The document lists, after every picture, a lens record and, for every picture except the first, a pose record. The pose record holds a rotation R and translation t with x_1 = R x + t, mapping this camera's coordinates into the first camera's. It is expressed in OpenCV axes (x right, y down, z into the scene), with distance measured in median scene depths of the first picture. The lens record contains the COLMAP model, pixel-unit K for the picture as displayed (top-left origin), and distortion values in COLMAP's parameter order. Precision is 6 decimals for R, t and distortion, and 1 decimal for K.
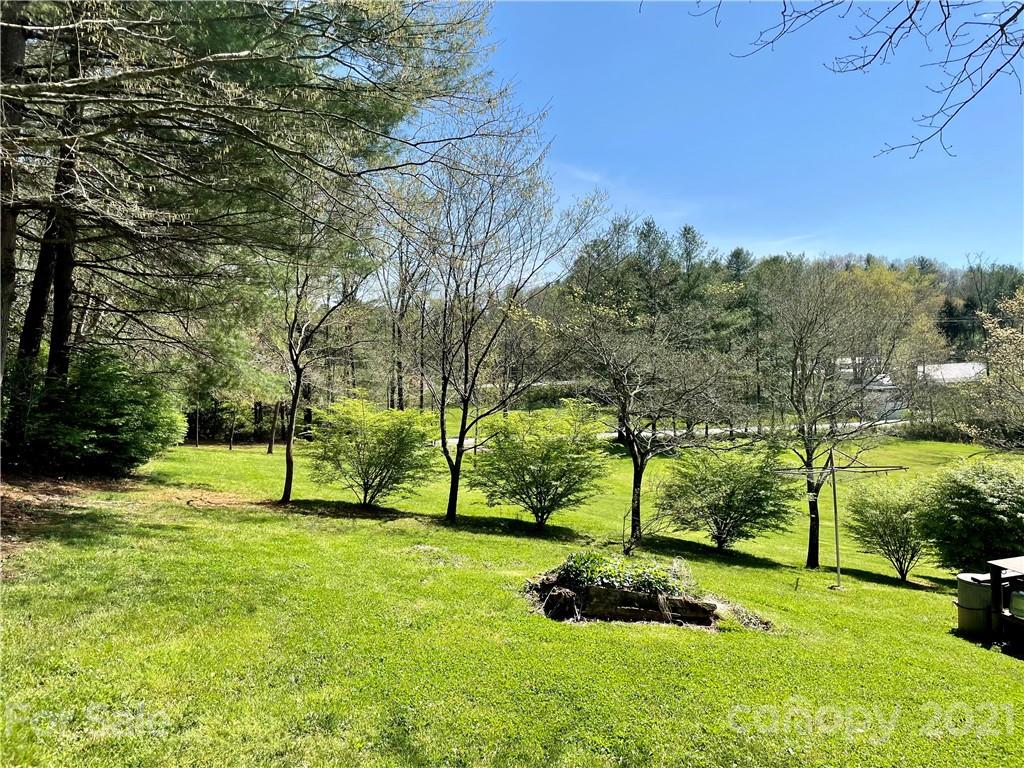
lens RADIAL K [[776.4, 0, 515.3], [0, 776.4, 375.1], [0, 0, 1]] dist [0.099731, -0.132744]
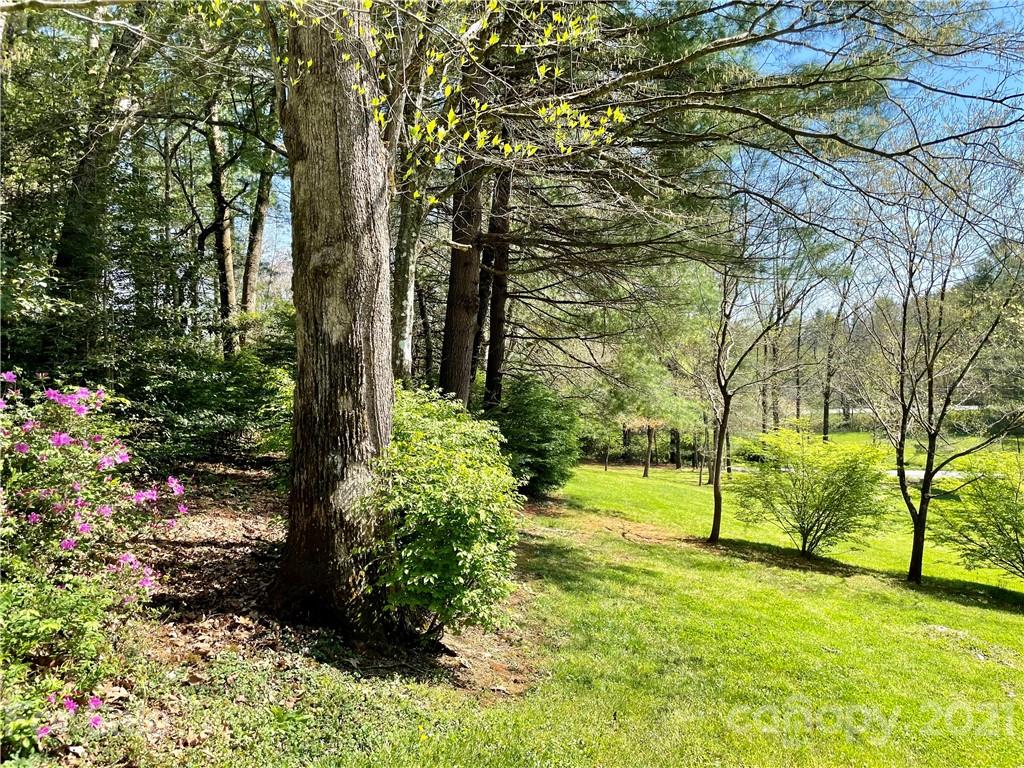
lens RADIAL K [[776.4, 0, 515.3], [0, 776.4, 375.1], [0, 0, 1]] dist [0.099731, -0.132744]
pose [[0.906271, -0.006592, -0.422645, -0.111075], [-0.005207, 0.999628, -0.026755, -0.005850], [0.422665, 0.026448, 0.905900, 0.066297]]
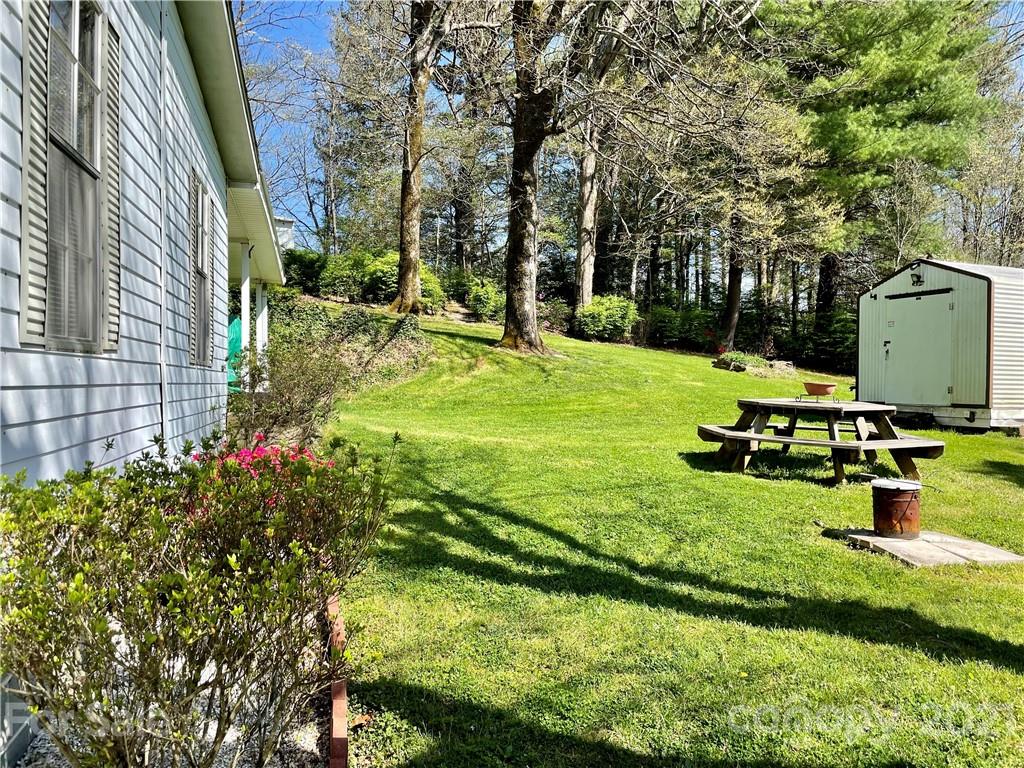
lens RADIAL K [[776.4, 0, 515.3], [0, 776.4, 375.1], [0, 0, 1]] dist [0.099731, -0.132744]
pose [[0.187119, 0.013852, -0.982240, 1.205630], [-0.029982, 0.999515, 0.008384, 0.144416], [0.981880, 0.027880, 0.187444, -0.110209]]
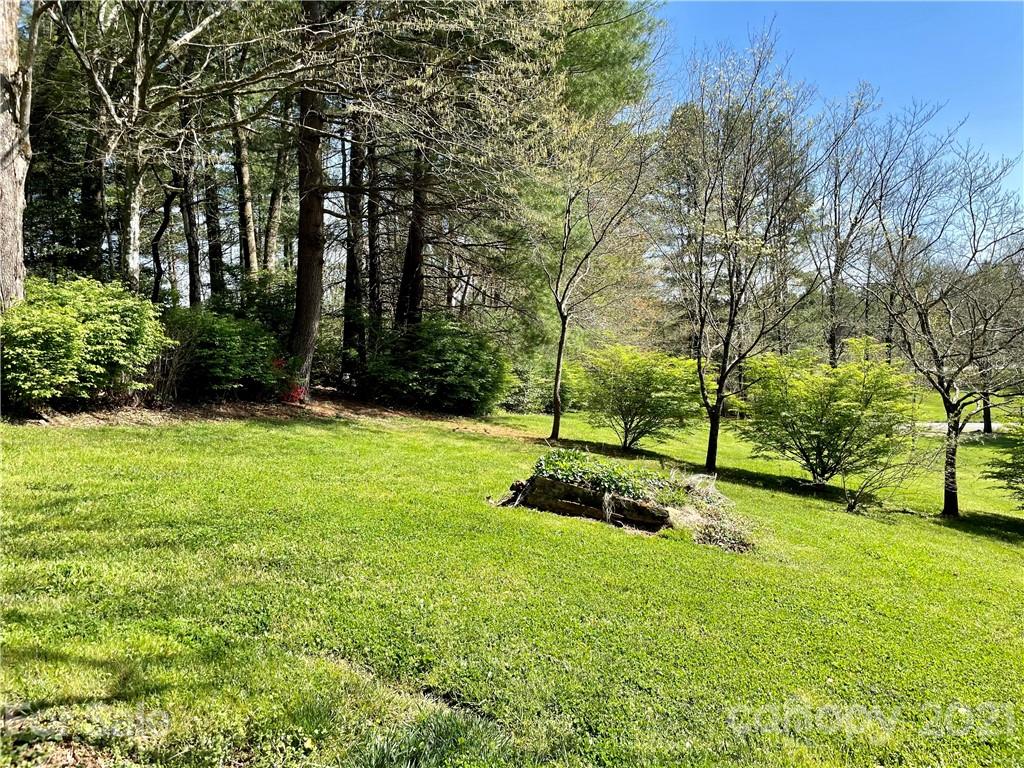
lens RADIAL K [[776.2, 0, 516.6], [0, 776.2, 372.2], [0, 0, 1]] dist [0.111524, -0.147729]
pose [[0.815504, -0.003009, -0.578743, 0.281233], [0.009932, 0.999912, 0.008797, 0.056888], [0.578666, -0.012921, 0.815462, 0.083951]]
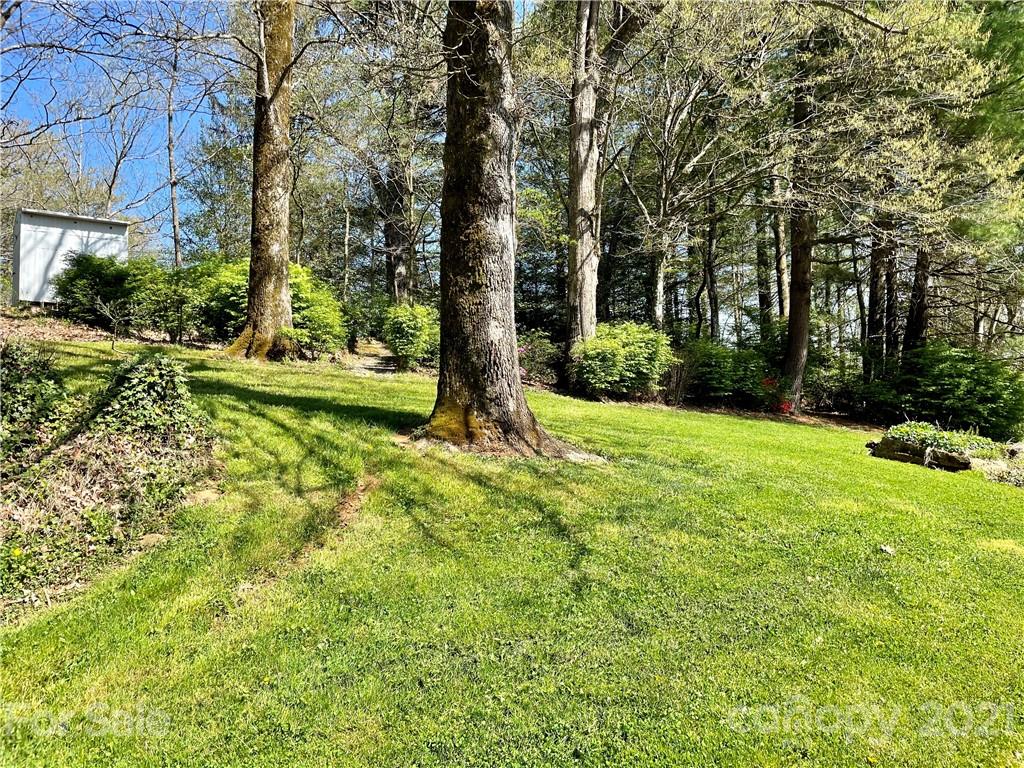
lens RADIAL K [[776.4, 0, 515.3], [0, 776.4, 375.1], [0, 0, 1]] dist [0.099731, -0.132744]
pose [[0.243698, -0.048648, -0.968630, 0.568853], [-0.006782, 0.998631, -0.051861, 0.104016], [0.969827, 0.019207, 0.243035, 0.012207]]
